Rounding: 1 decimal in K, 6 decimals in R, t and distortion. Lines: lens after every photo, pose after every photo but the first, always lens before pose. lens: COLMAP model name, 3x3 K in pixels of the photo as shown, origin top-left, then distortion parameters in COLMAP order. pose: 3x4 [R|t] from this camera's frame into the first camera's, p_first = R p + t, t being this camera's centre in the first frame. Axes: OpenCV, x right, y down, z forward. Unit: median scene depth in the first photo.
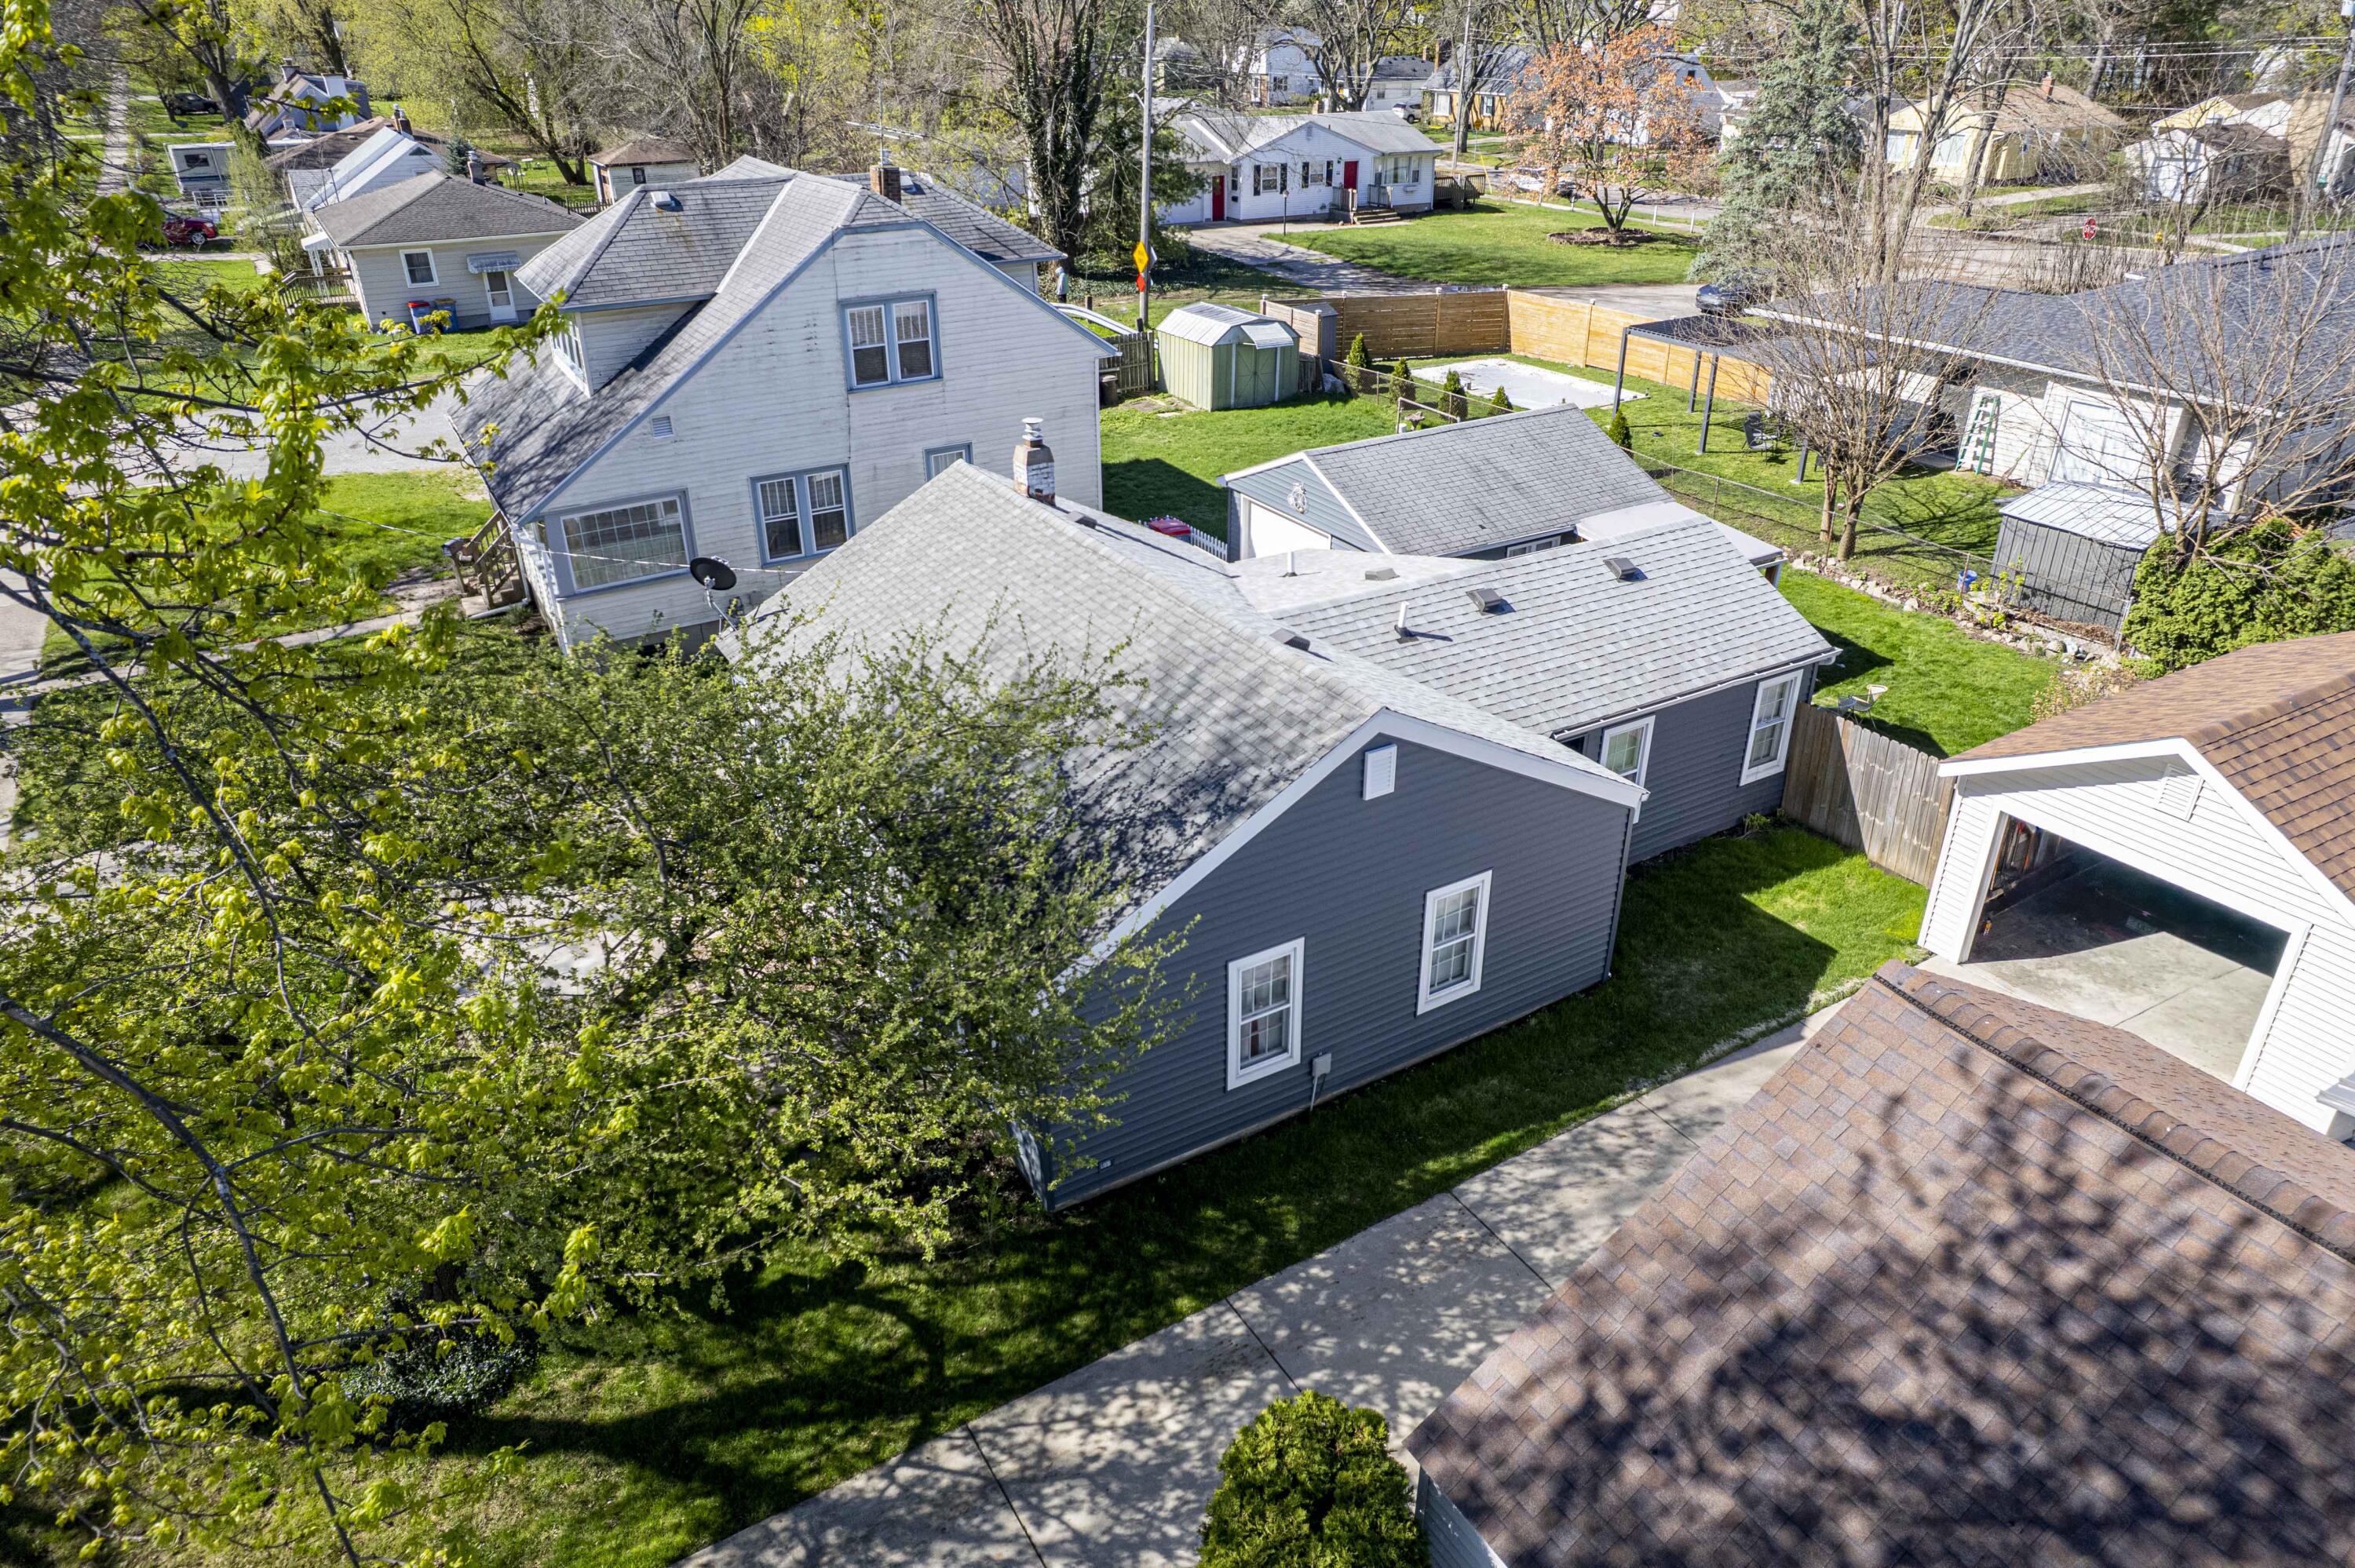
lens RADIAL K [[1502.7, 0, 1193.2], [0, 1502.7, 783.1], [0, 0, 1]] dist [-0.067719, 0.085146]
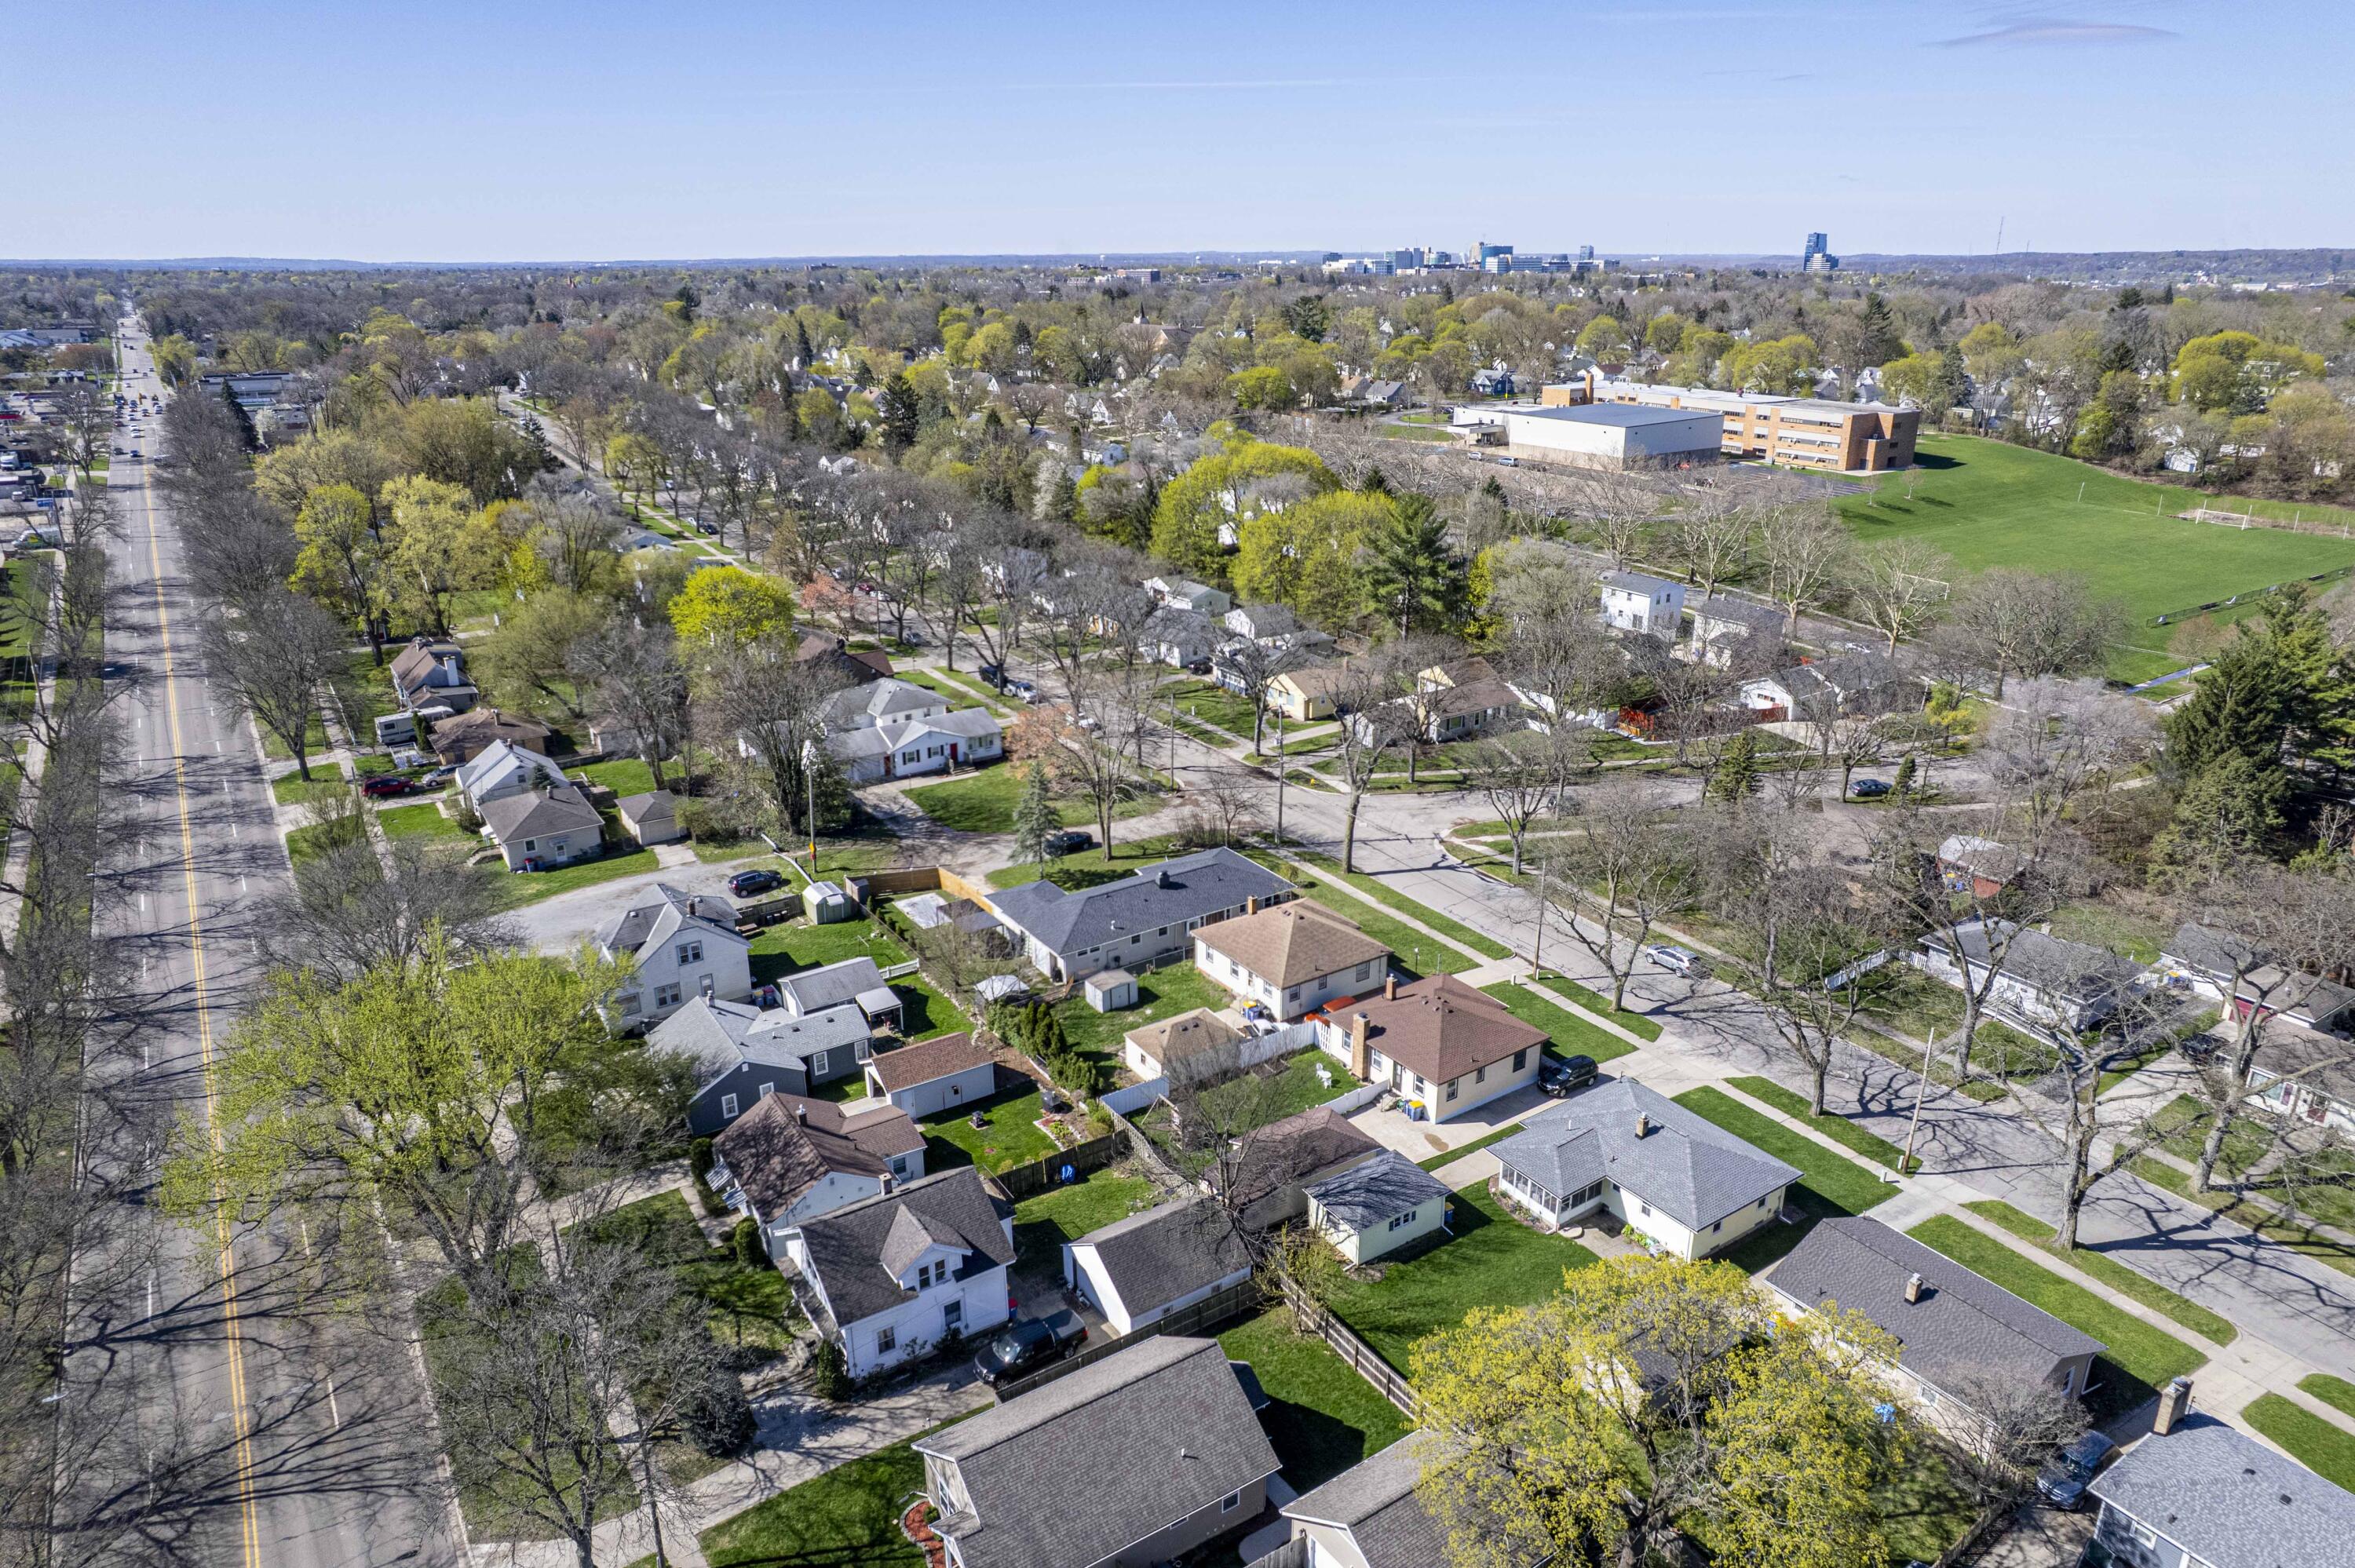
lens RADIAL K [[1502.7, 0, 1193.2], [0, 1502.7, 783.1], [0, 0, 1]] dist [-0.067719, 0.085146]
pose [[0.999095, -0.008645, 0.041651, 0.620361], [0.014349, 0.990238, -0.138645, -0.106333], [-0.040046, 0.139118, 0.989466, -1.941309]]
